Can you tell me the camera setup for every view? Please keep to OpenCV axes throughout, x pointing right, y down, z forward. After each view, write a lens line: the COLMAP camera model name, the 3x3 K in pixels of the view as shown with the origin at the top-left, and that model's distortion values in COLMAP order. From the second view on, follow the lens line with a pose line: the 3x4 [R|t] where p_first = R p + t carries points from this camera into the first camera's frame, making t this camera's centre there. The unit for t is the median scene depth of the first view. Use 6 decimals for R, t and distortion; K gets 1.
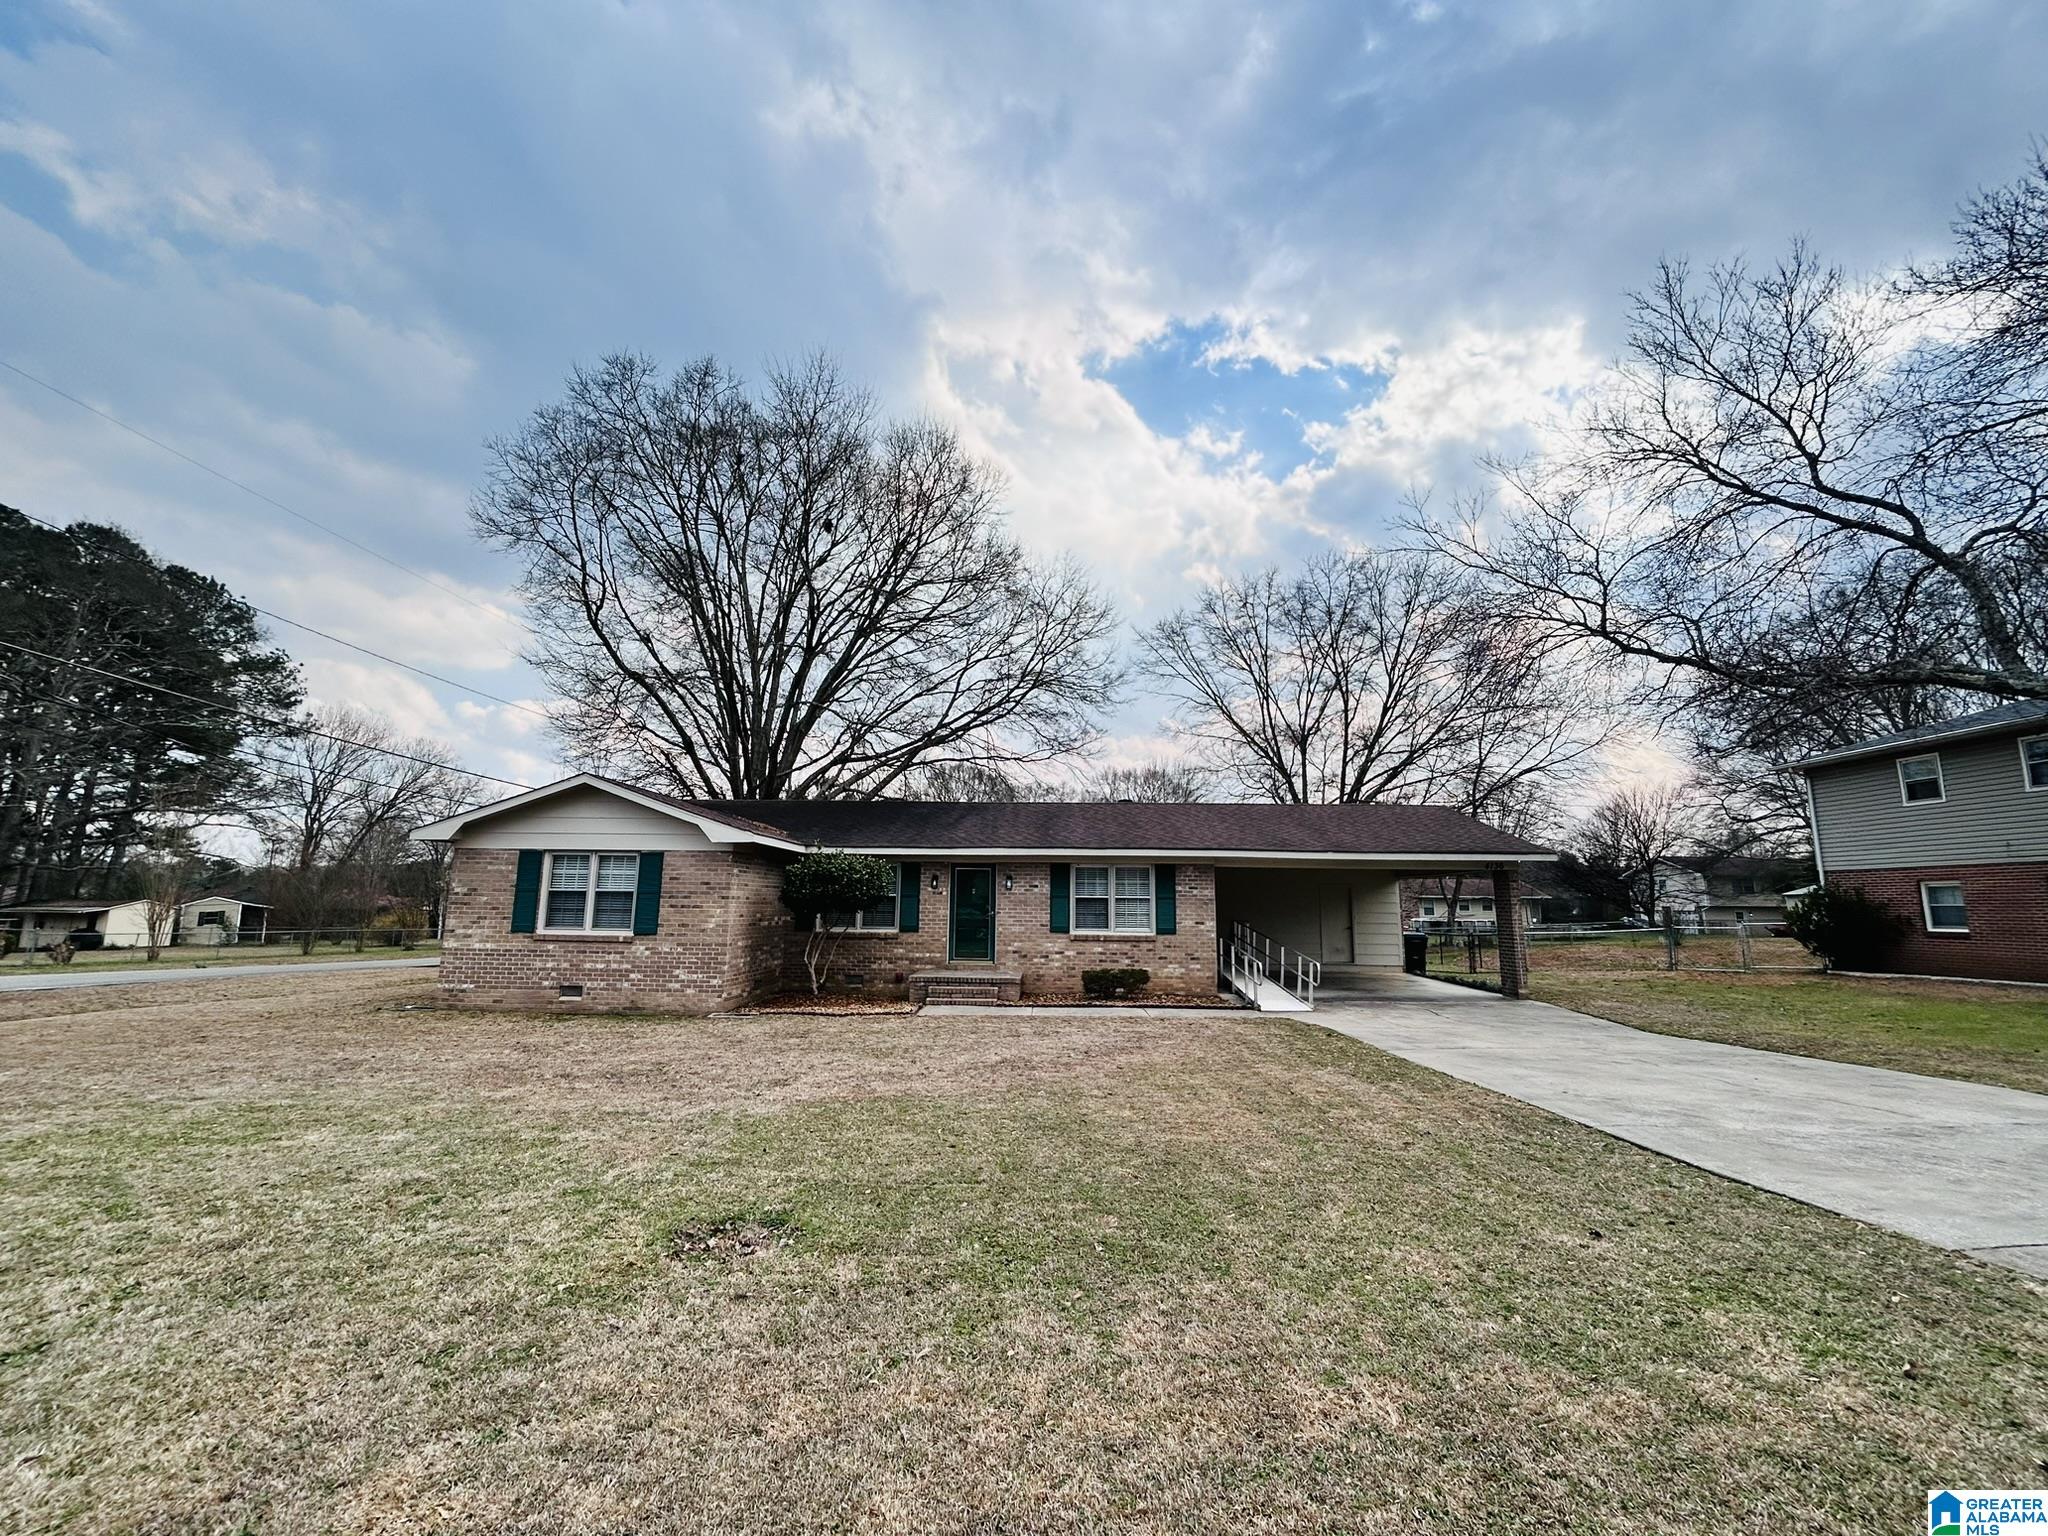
lens RADIAL K [[832.2, 0, 1029.7], [0, 832.2, 768.3], [0, 0, 1]] dist [0.007569, 0.000578]
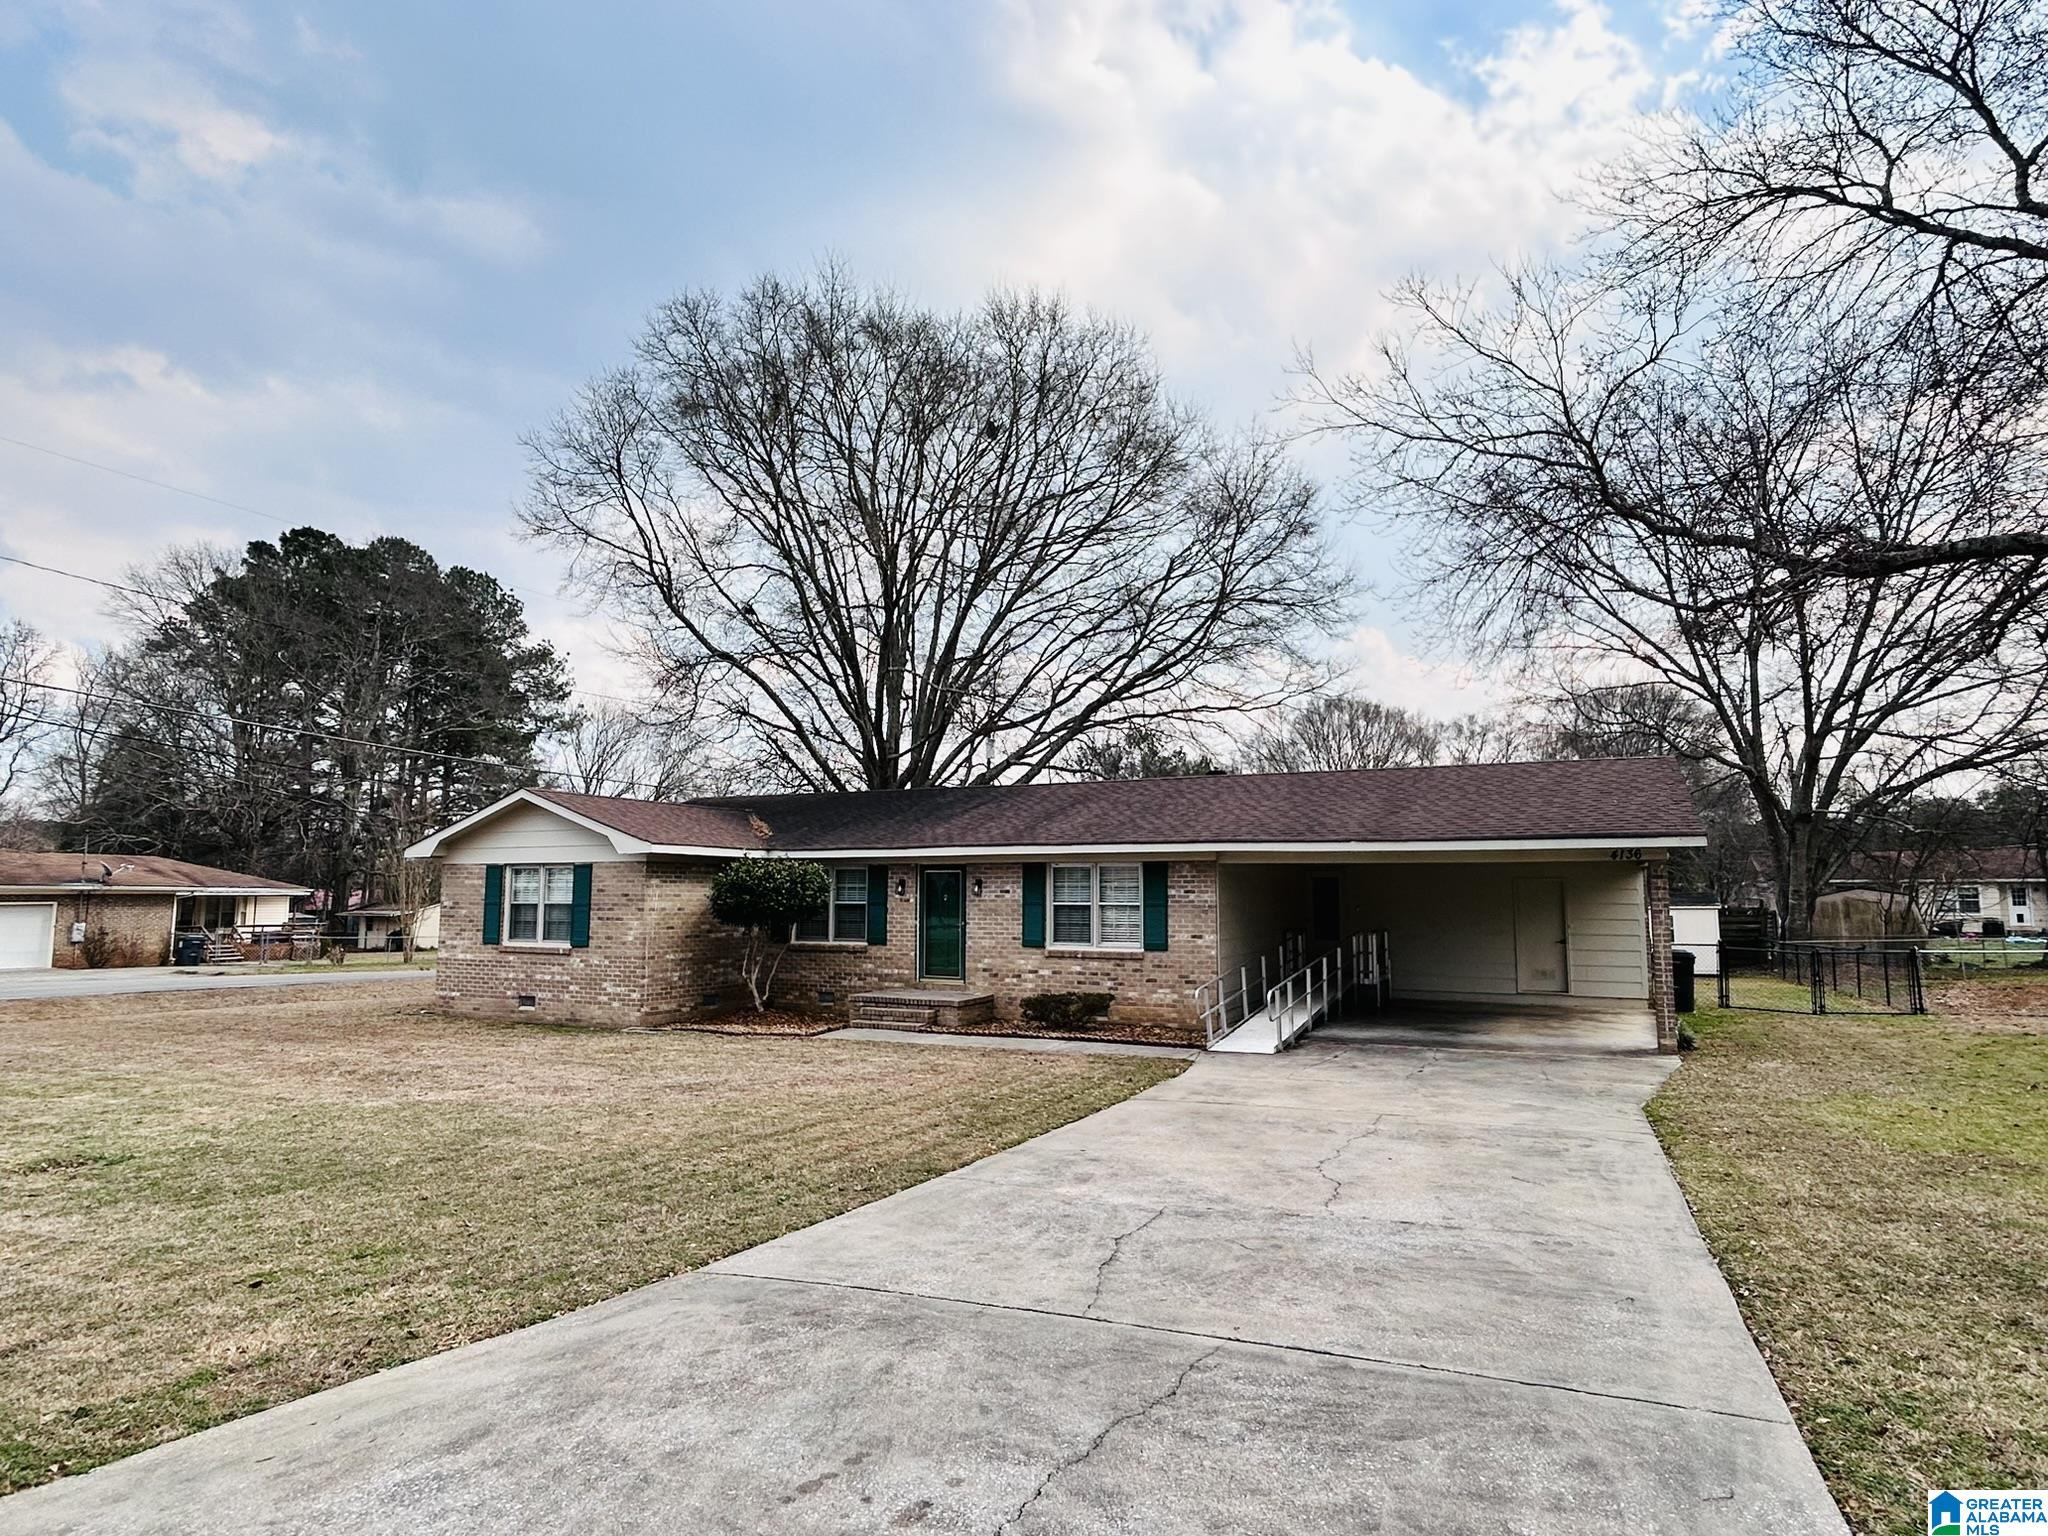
lens RADIAL K [[1159.0, 0, 1021.6], [0, 1159.0, 775.7], [0, 0, 1]] dist [0.005735, -0.000839]
pose [[0.917026, -0.050515, -0.395615, 0.487543], [0.073194, 0.996415, 0.042433, -0.020169], [0.392053, -0.067869, 0.917436, -0.039856]]
